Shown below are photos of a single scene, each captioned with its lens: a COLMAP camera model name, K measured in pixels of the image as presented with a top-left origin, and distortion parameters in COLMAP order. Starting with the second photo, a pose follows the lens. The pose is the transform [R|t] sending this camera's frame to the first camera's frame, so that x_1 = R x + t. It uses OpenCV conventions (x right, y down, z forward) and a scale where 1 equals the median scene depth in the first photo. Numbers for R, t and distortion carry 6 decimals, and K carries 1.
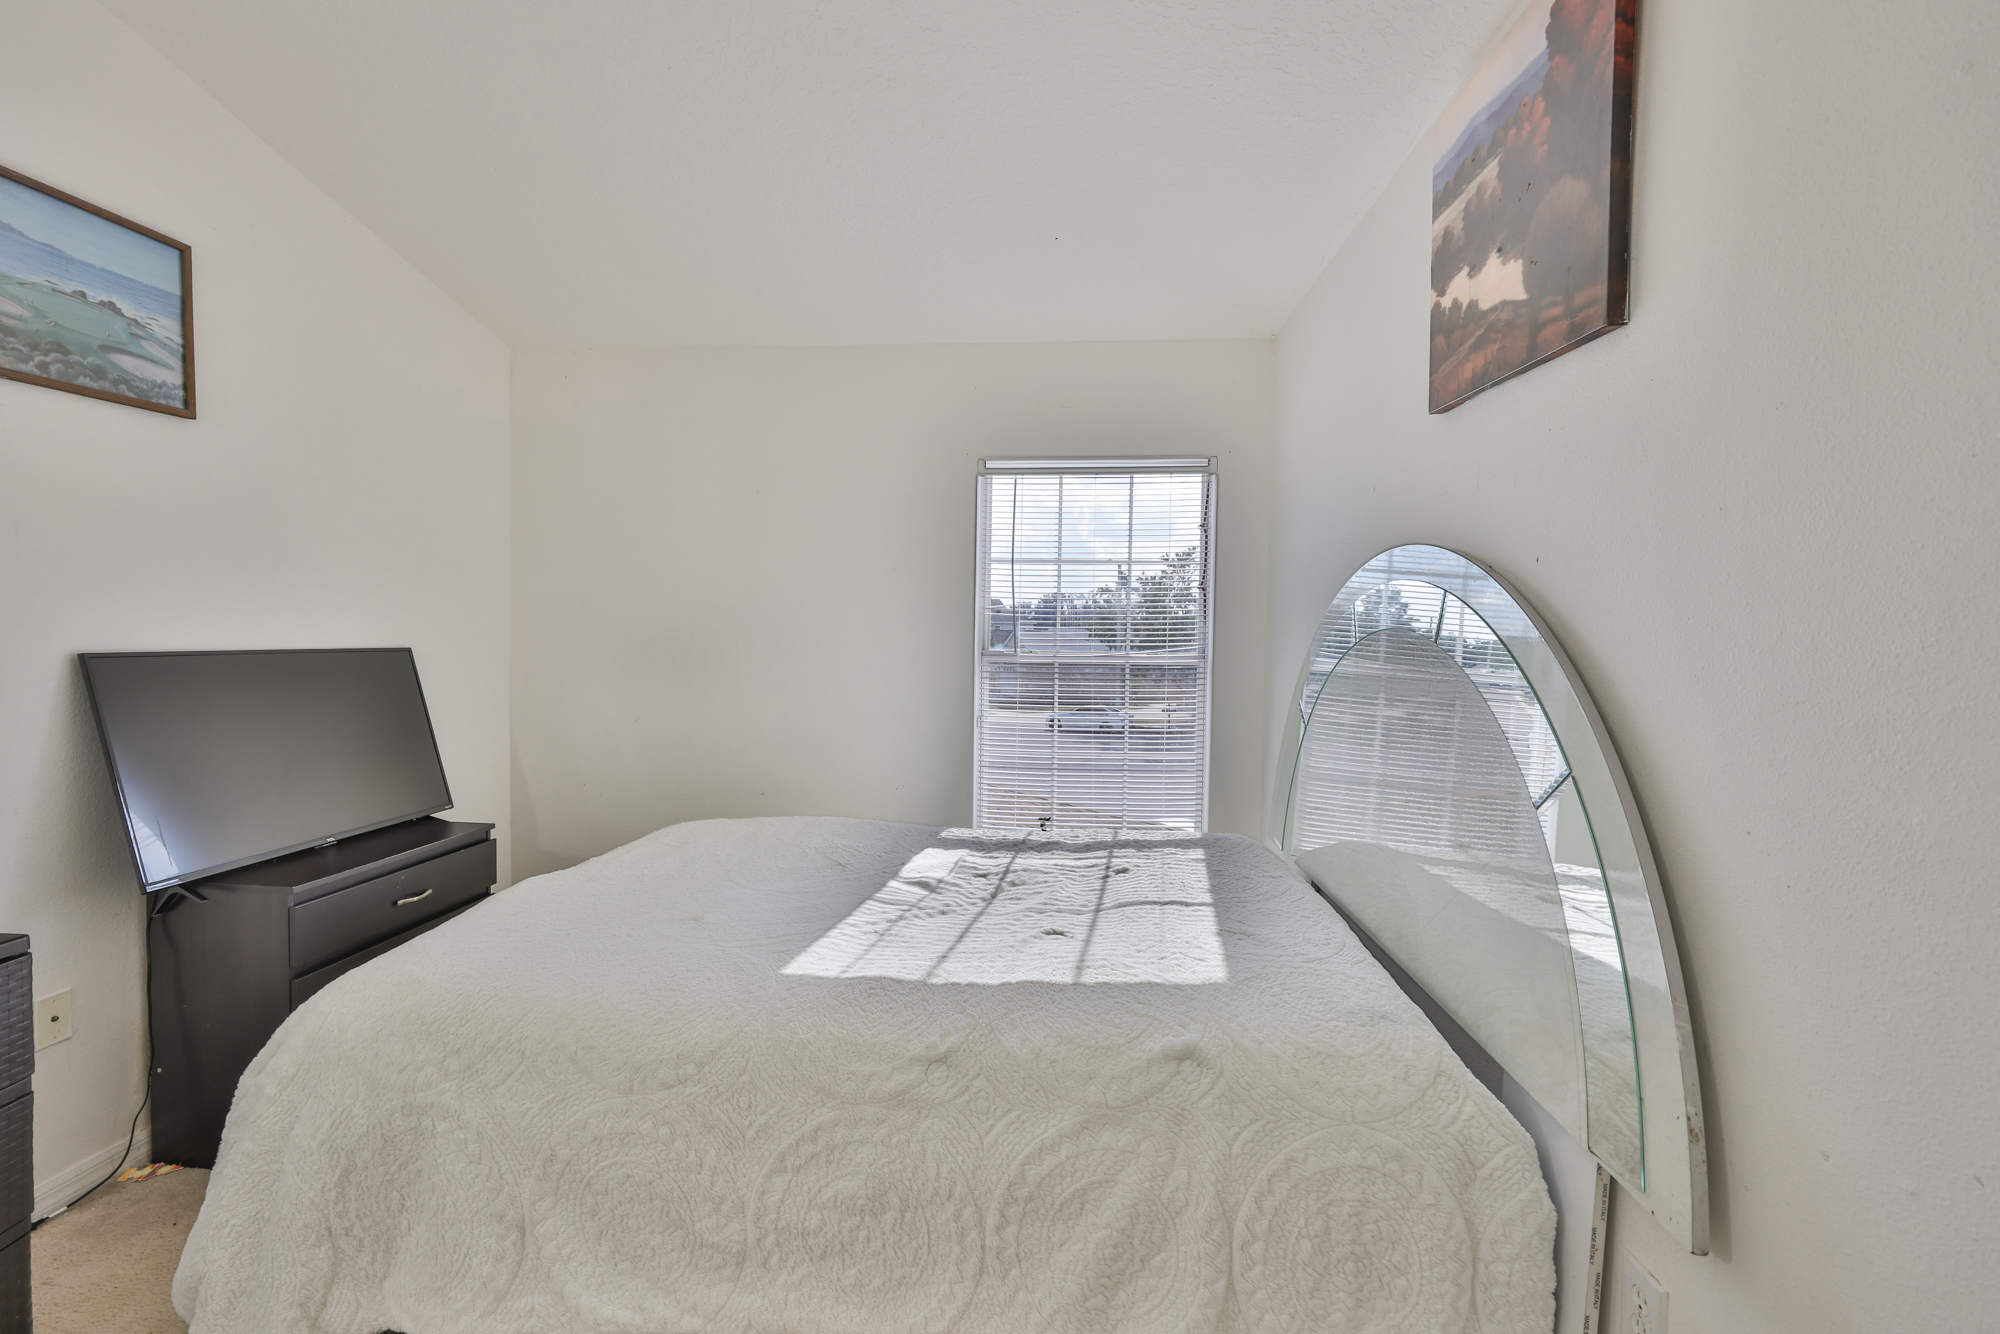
lens RADIAL K [[860.5, 0, 996.4], [0, 860.5, 661.5], [0, 0, 1]] dist [0.003756, 0.000078]
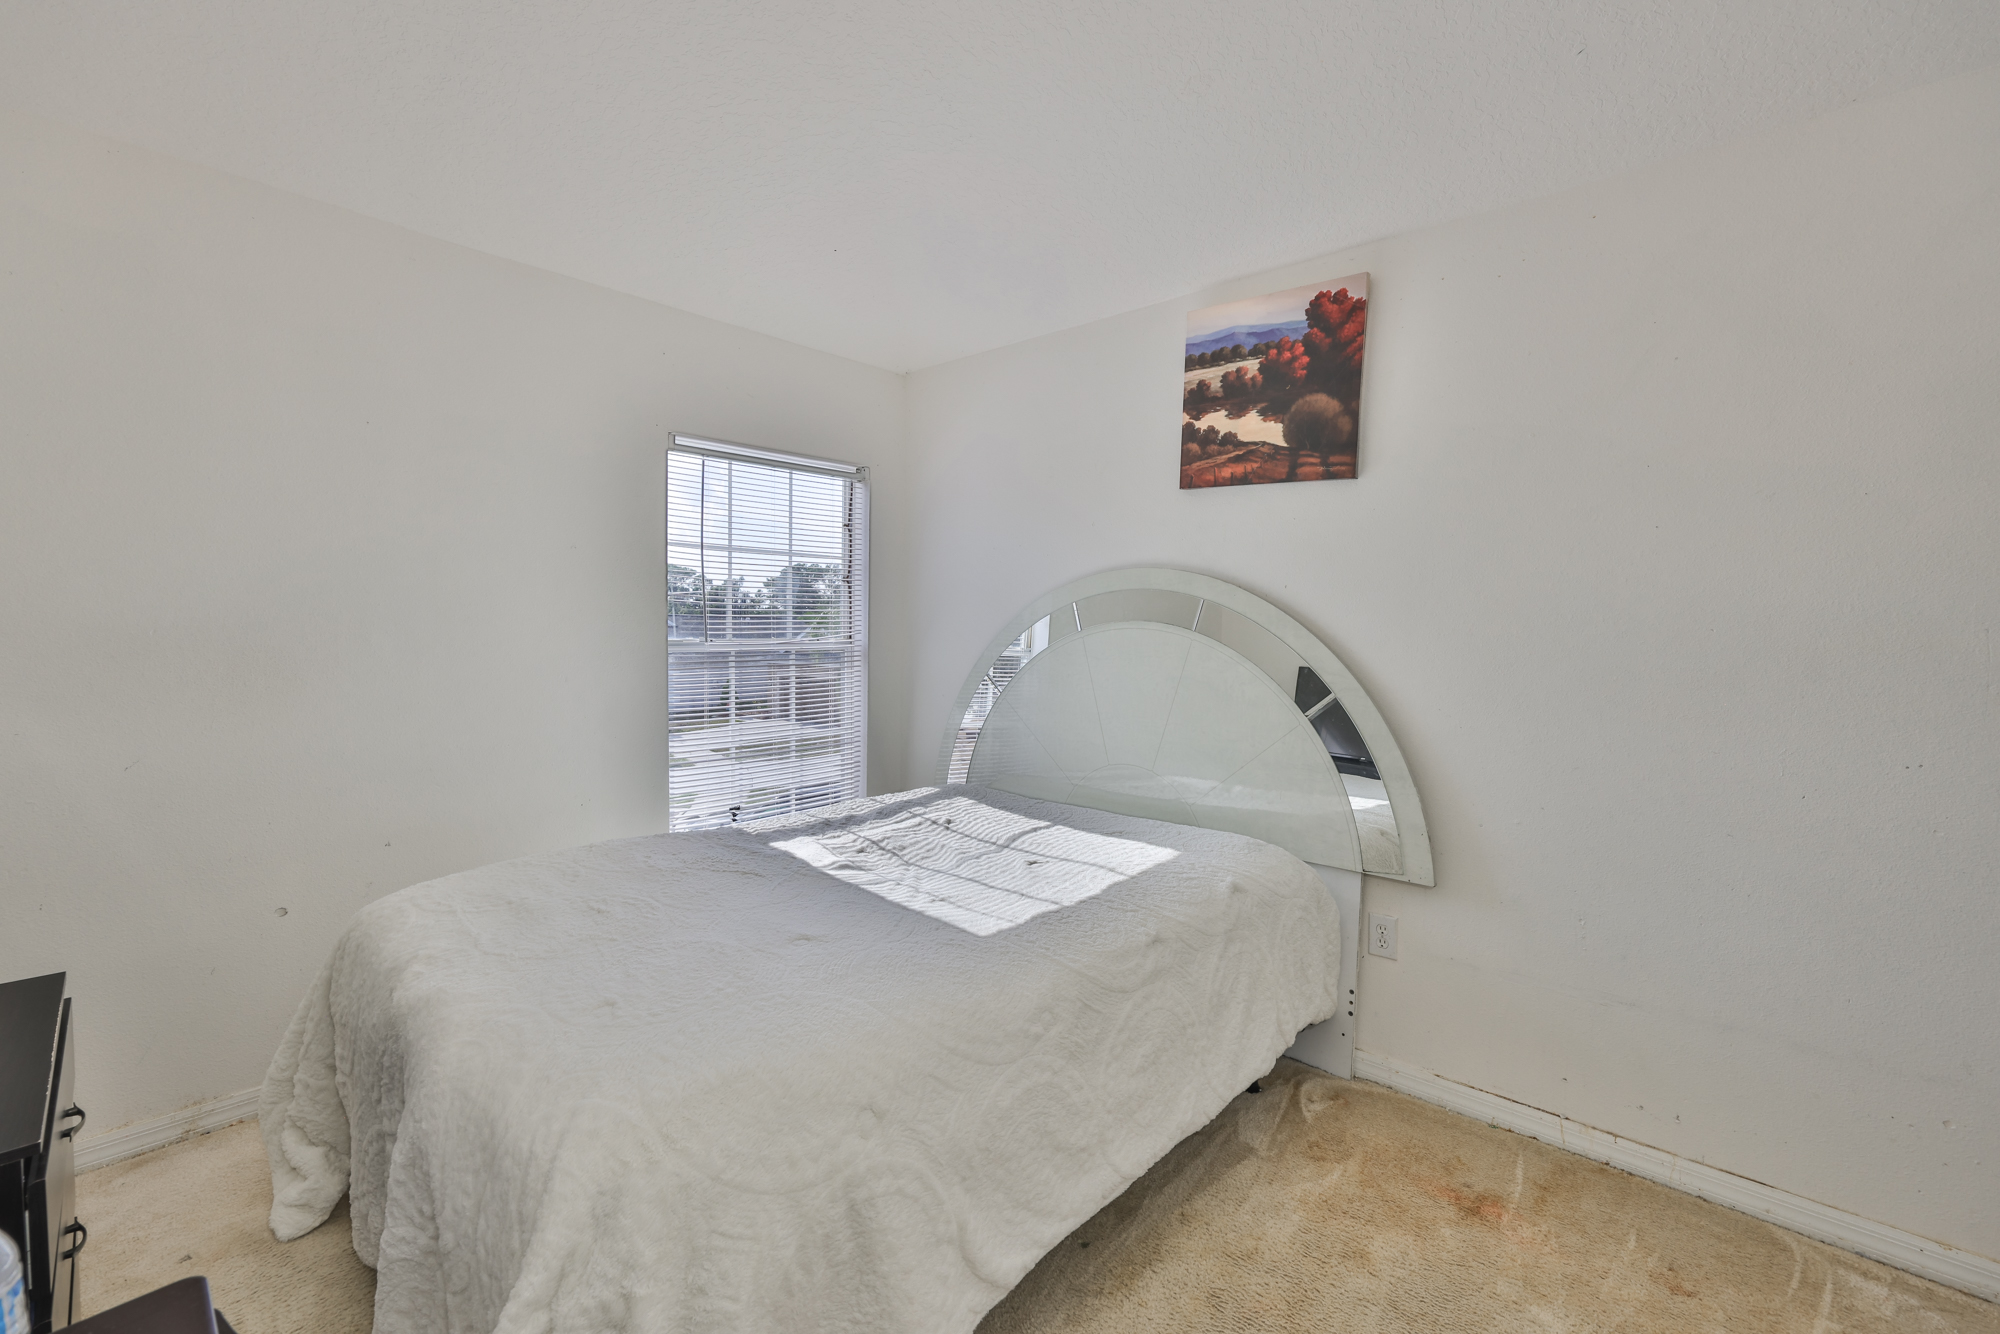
lens RADIAL K [[860.5, 0, 1000.3], [0, 860.5, 667.2], [0, 0, 1]] dist [0.003756, 0.000078]
pose [[0.604839, -0.046028, 0.795016, -0.761458], [0.021249, 0.998906, 0.041666, -0.020998], [-0.796064, -0.008307, 0.605155, 0.217574]]
